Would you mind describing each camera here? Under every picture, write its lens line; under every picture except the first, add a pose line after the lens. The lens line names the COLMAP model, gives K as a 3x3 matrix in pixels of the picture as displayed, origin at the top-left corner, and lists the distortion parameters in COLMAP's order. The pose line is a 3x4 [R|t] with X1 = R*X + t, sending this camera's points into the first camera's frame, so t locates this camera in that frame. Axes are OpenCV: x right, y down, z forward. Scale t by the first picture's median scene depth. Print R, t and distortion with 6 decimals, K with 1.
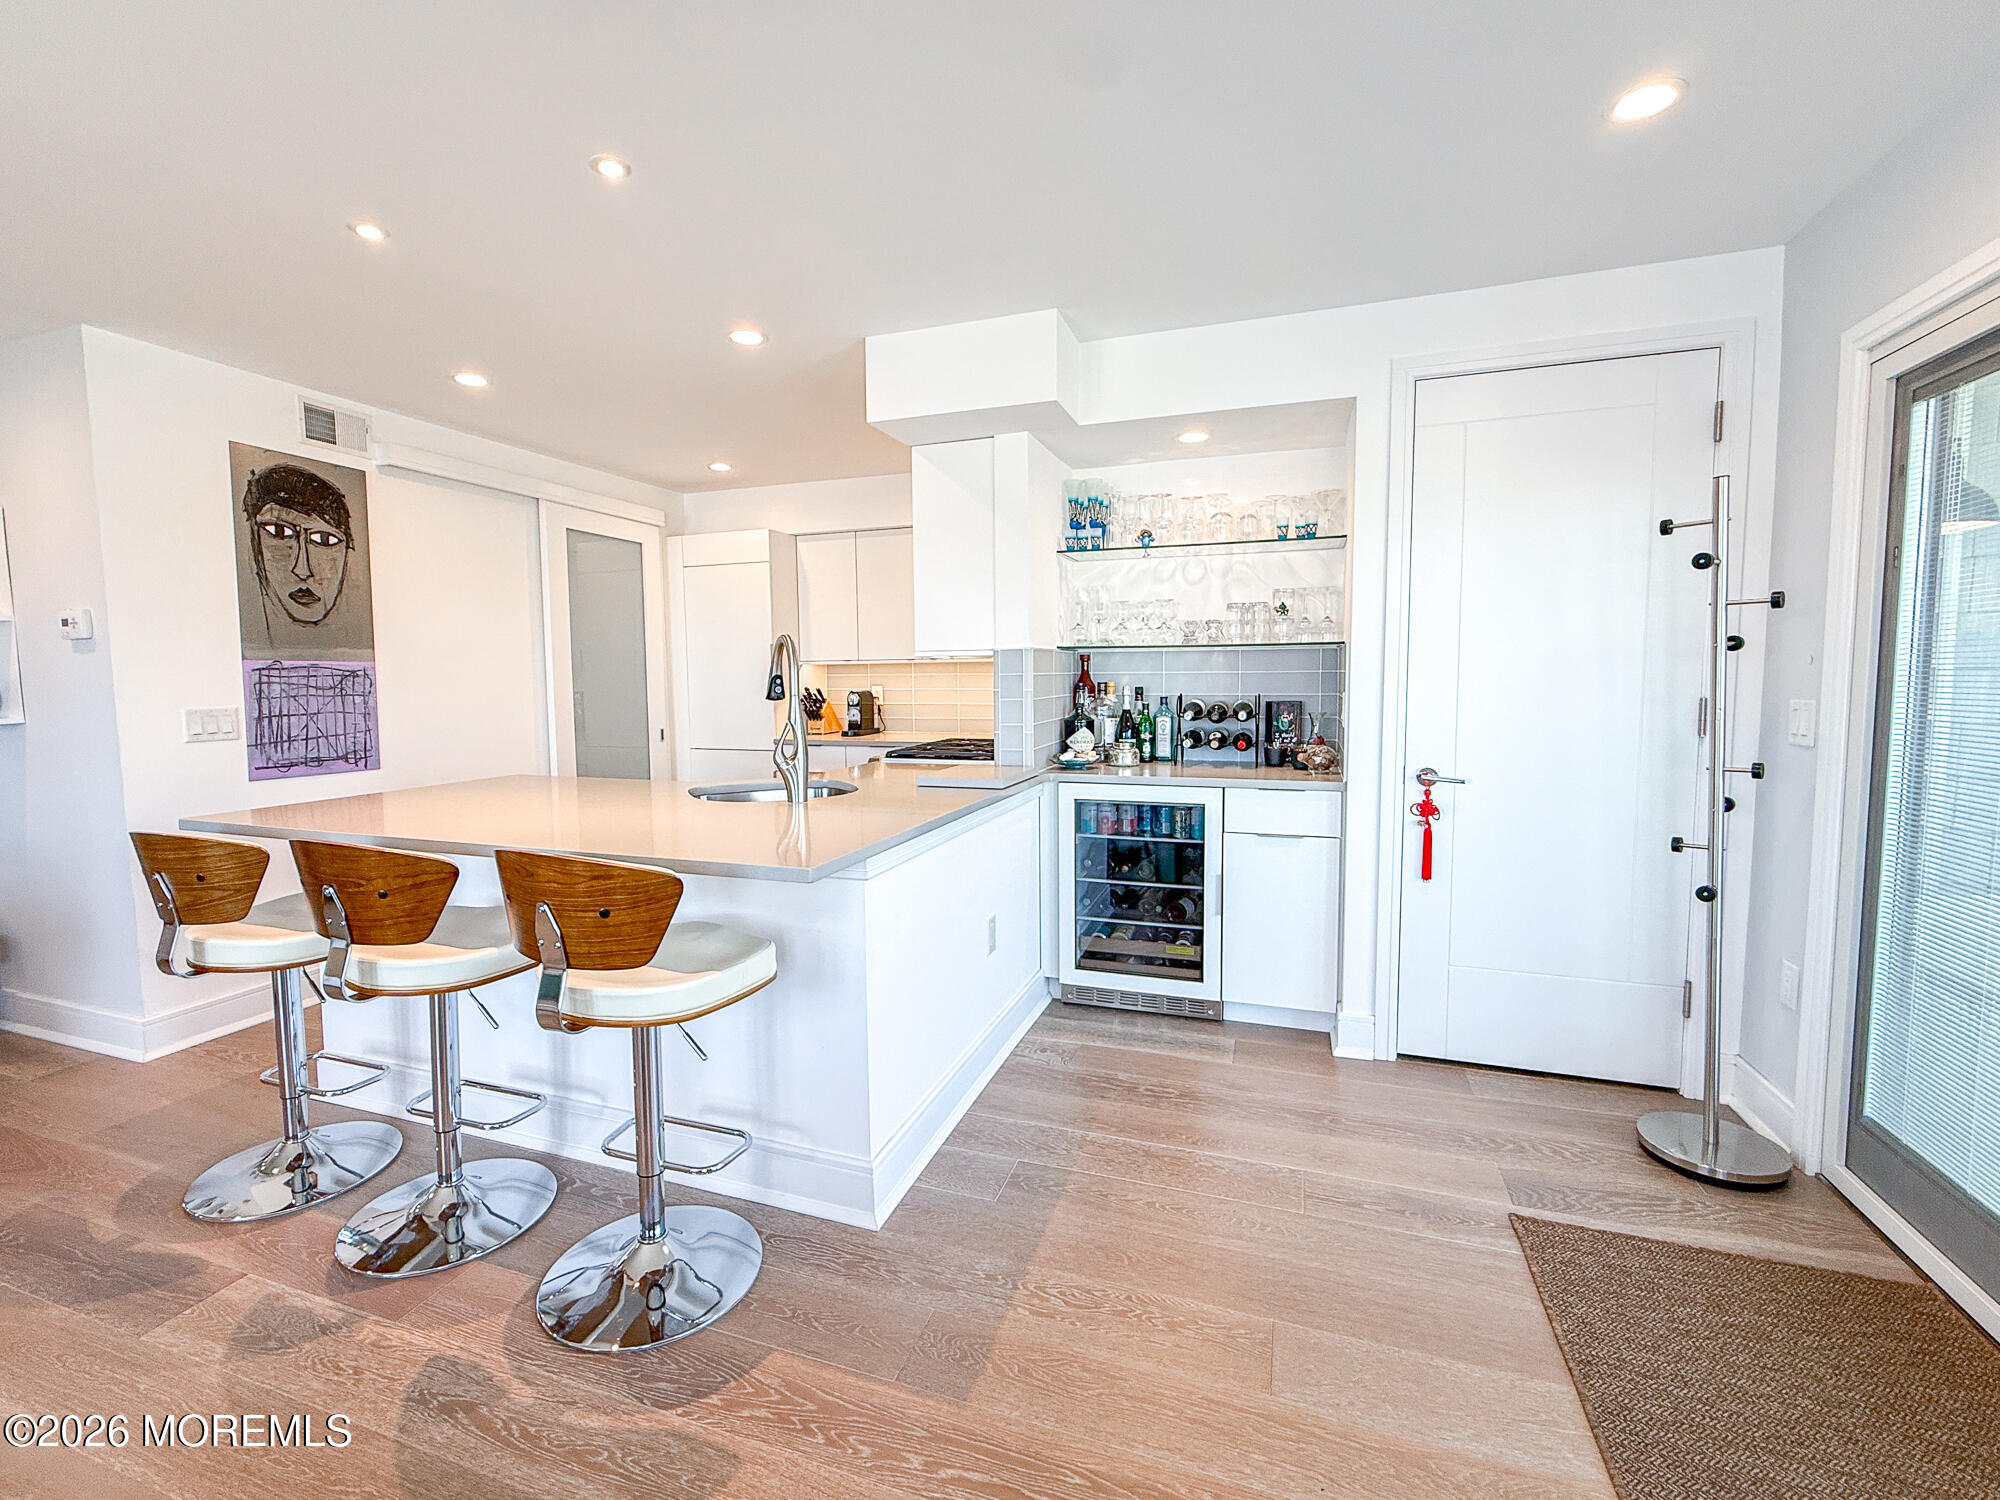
lens RADIAL K [[873.1, 0, 983.8], [0, 873.1, 740.4], [0, 0, 1]] dist [-0.001193, -0.000119]
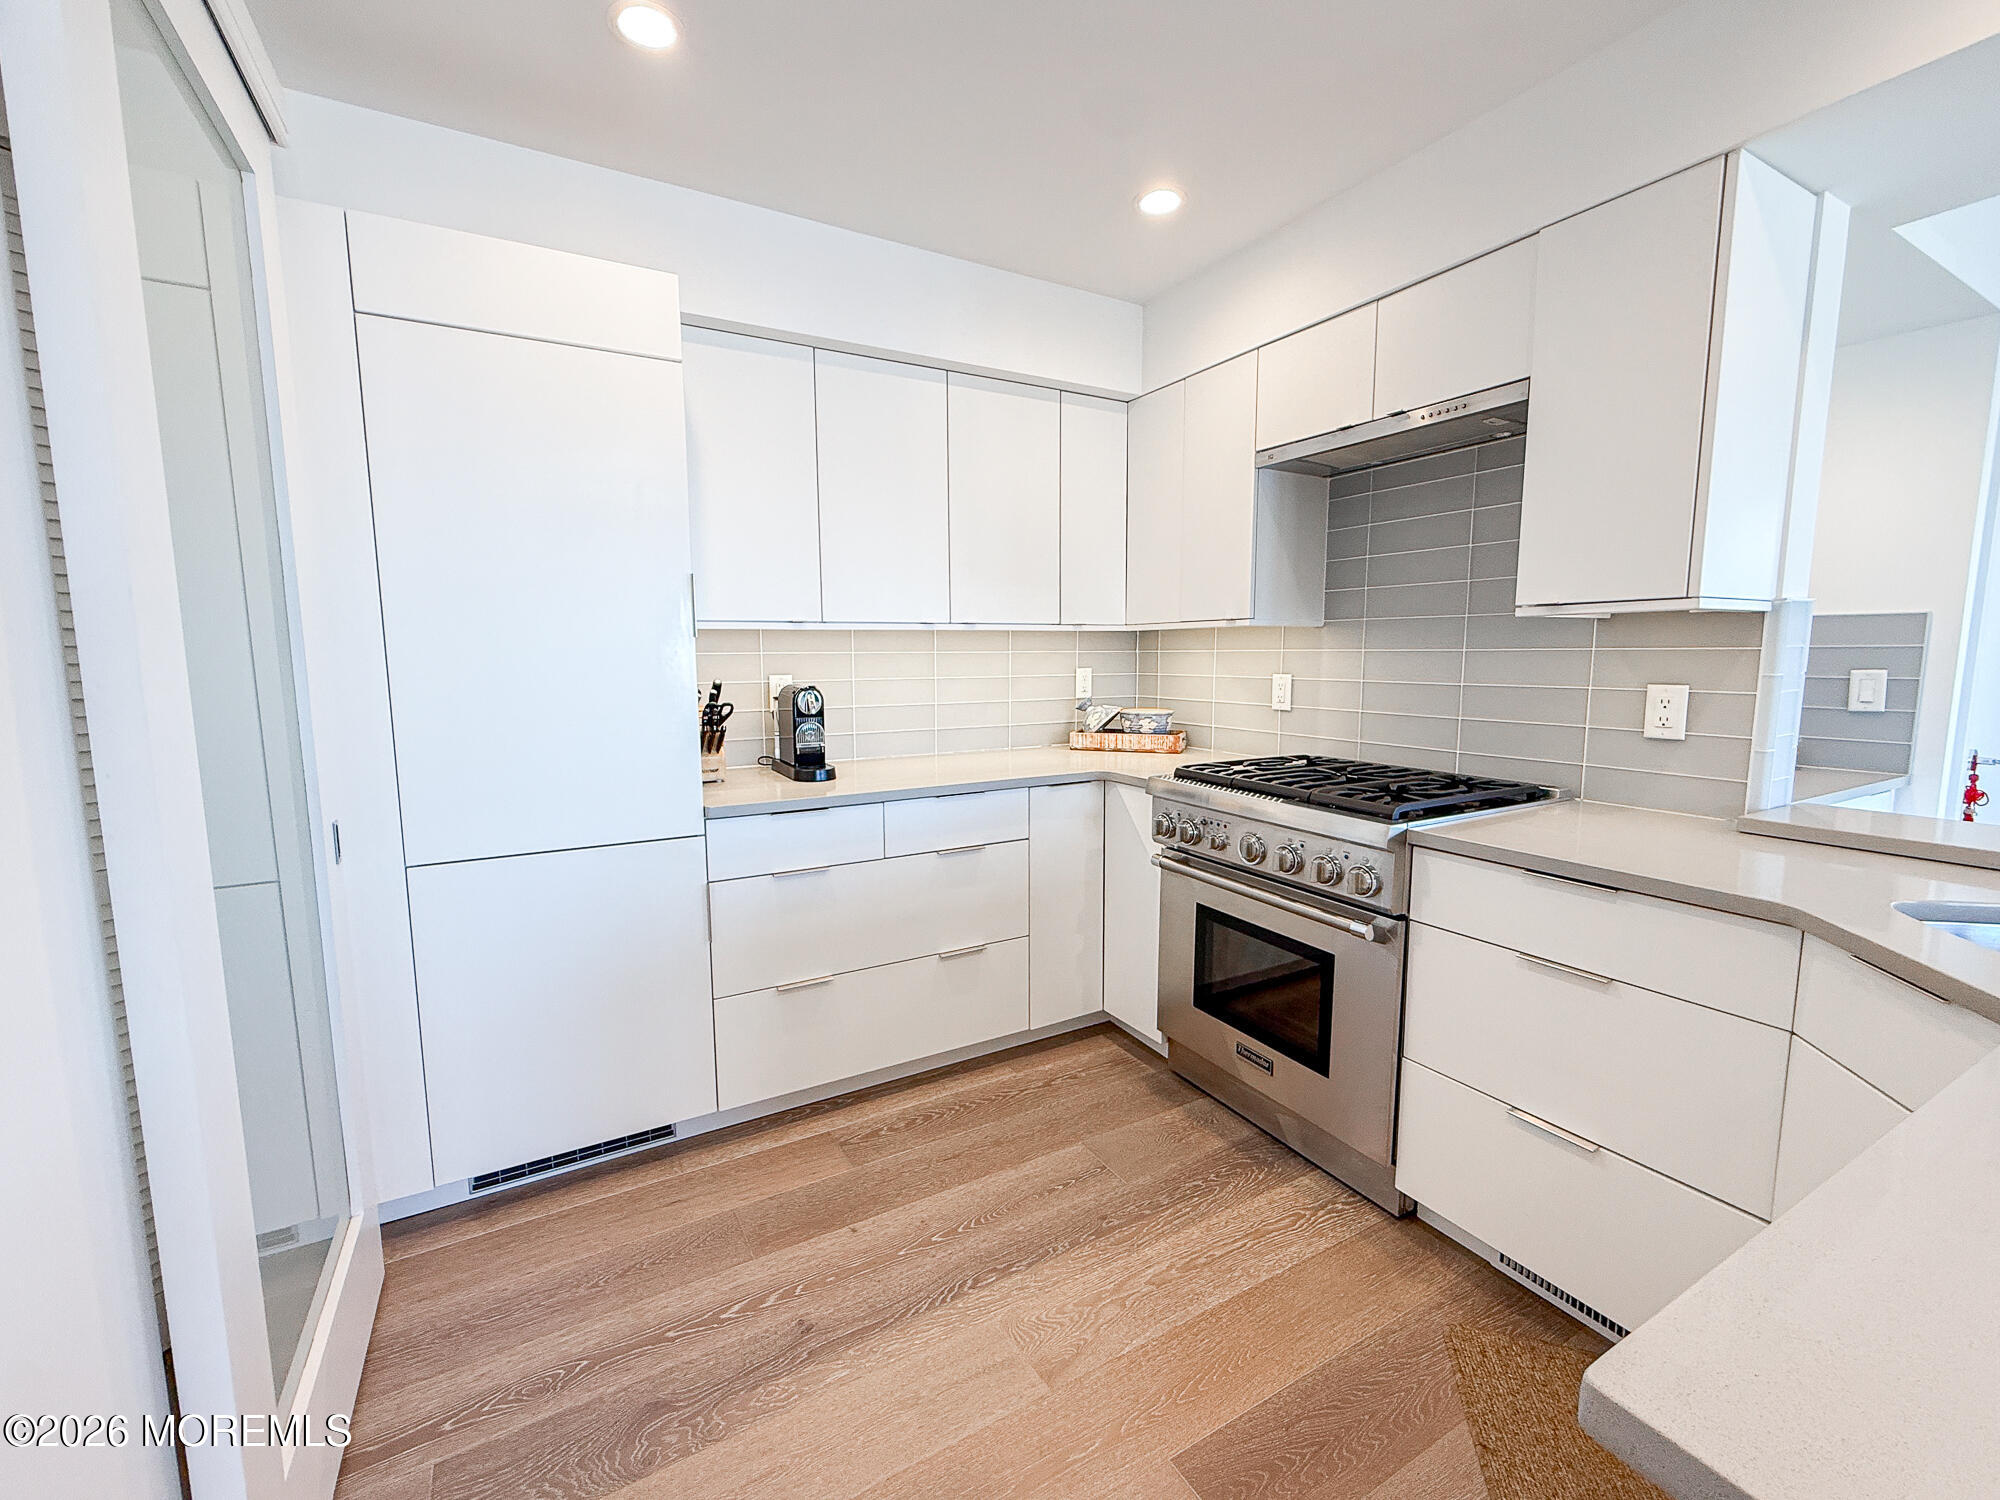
lens RADIAL K [[827.2, 0, 991.6], [0, 827.2, 750.2], [0, 0, 1]] dist [-0.000623, 0.000465]
pose [[0.655184, -0.084195, 0.750763, -0.680875], [0.058791, 0.996439, 0.060440, -0.067902], [-0.753179, 0.004539, 0.657800, 0.992122]]
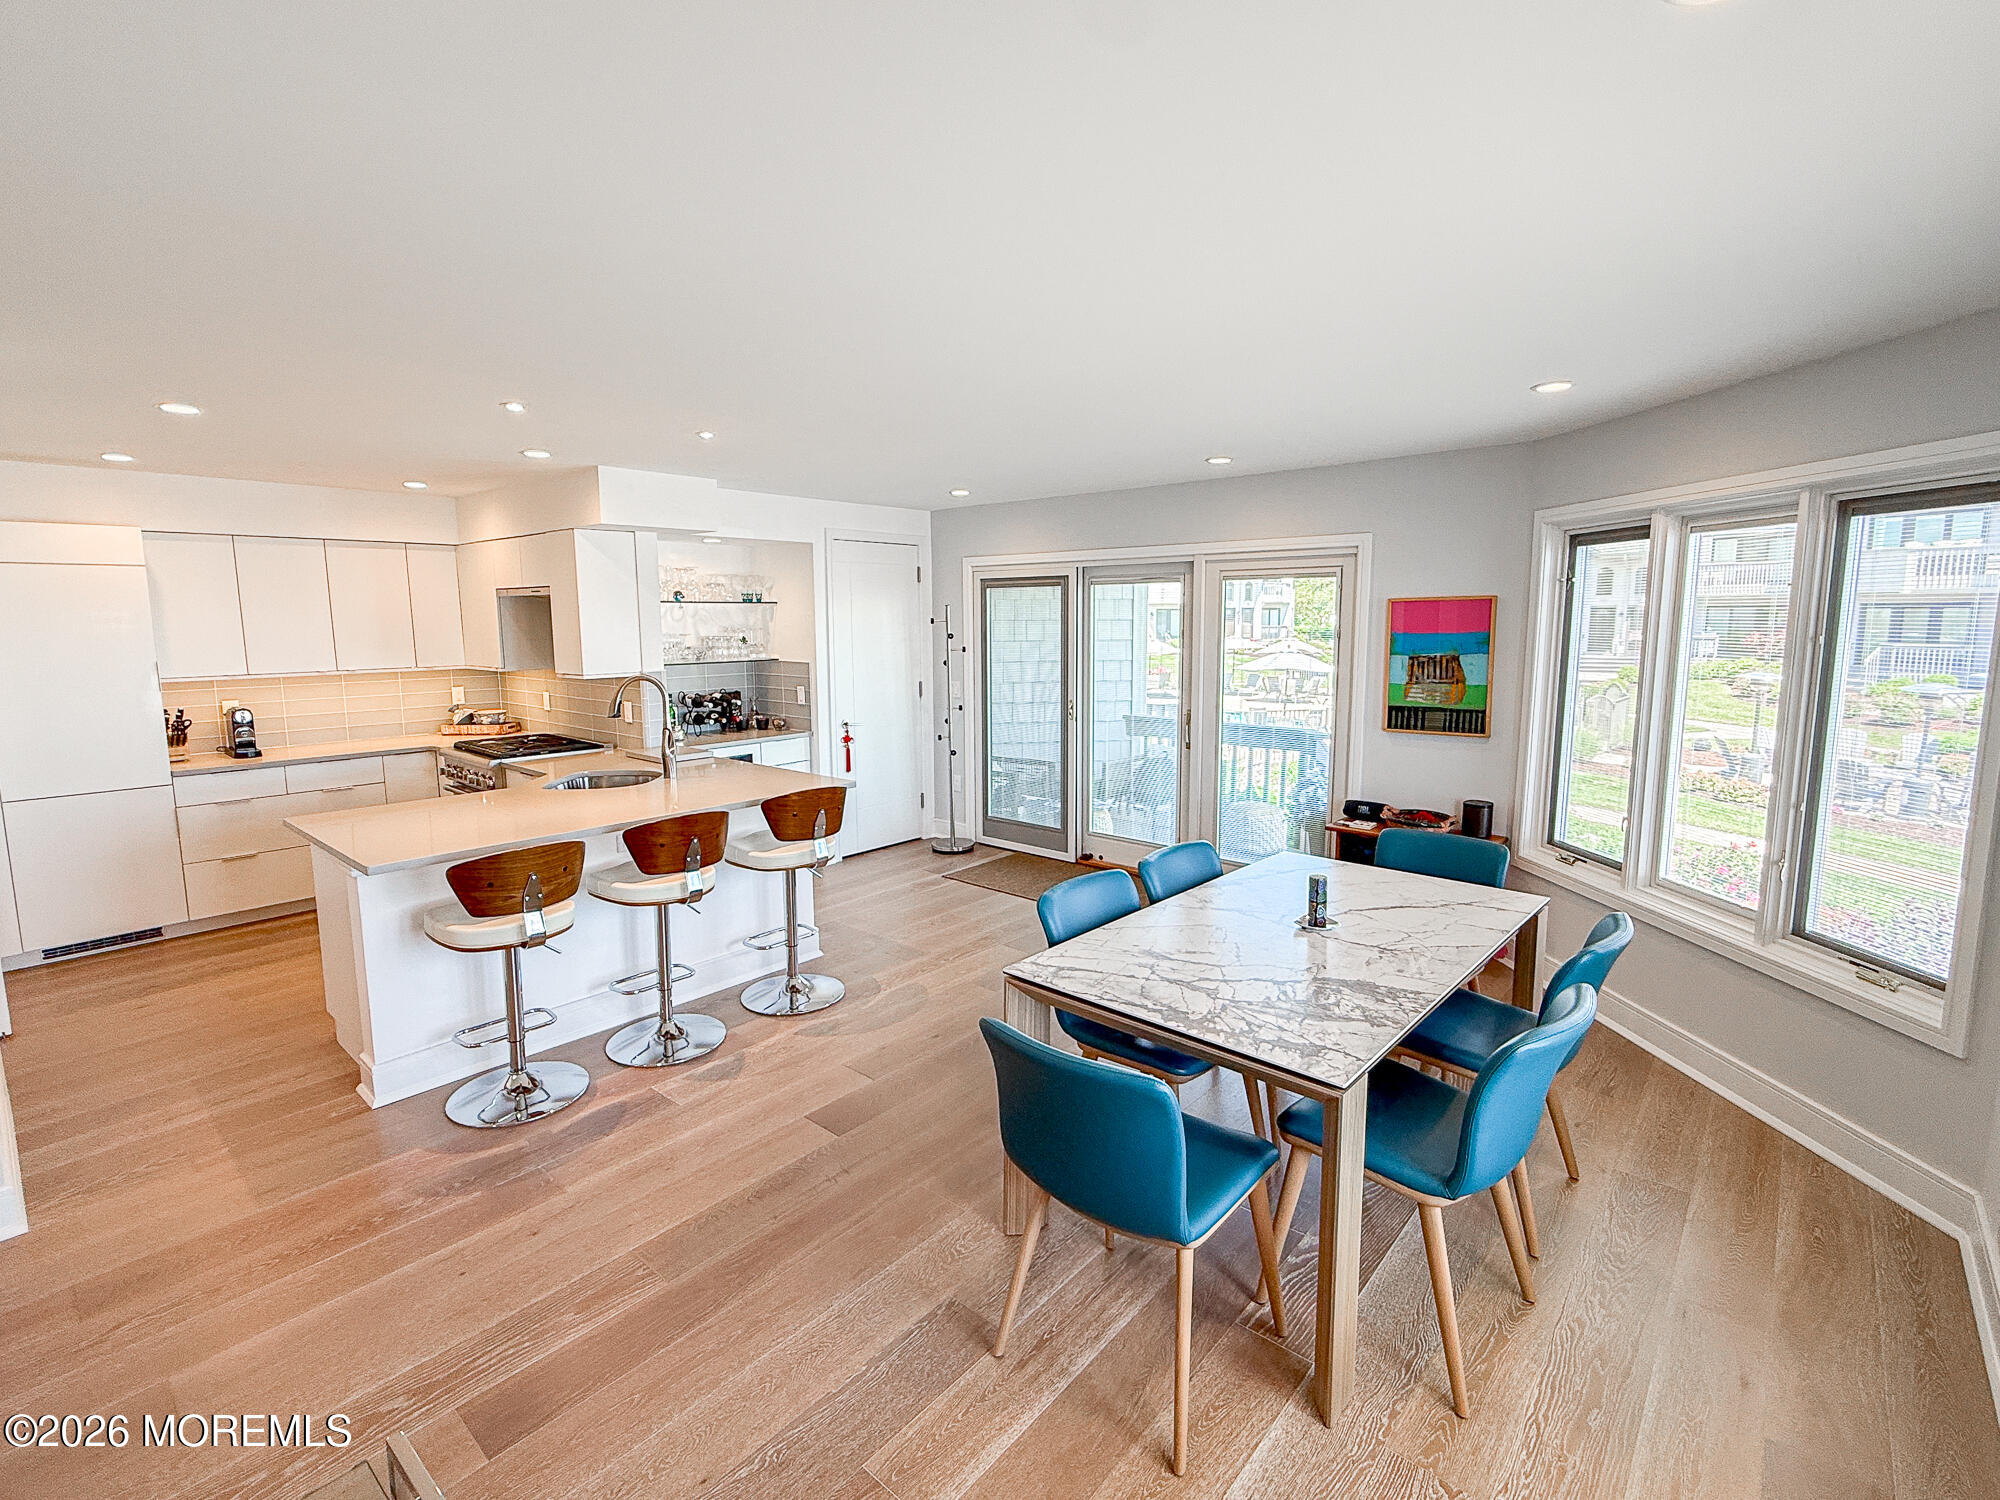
lens RADIAL K [[928.1, 0, 994.7], [0, 928.1, 736.1], [0, 0, 1]] dist [0.001043, 0.000627]
pose [[0.370854, -0.113218, 0.921764, -1.209087], [0.075296, 0.992939, 0.091666, -0.091557], [-0.925634, 0.035410, 0.376760, -0.164335]]
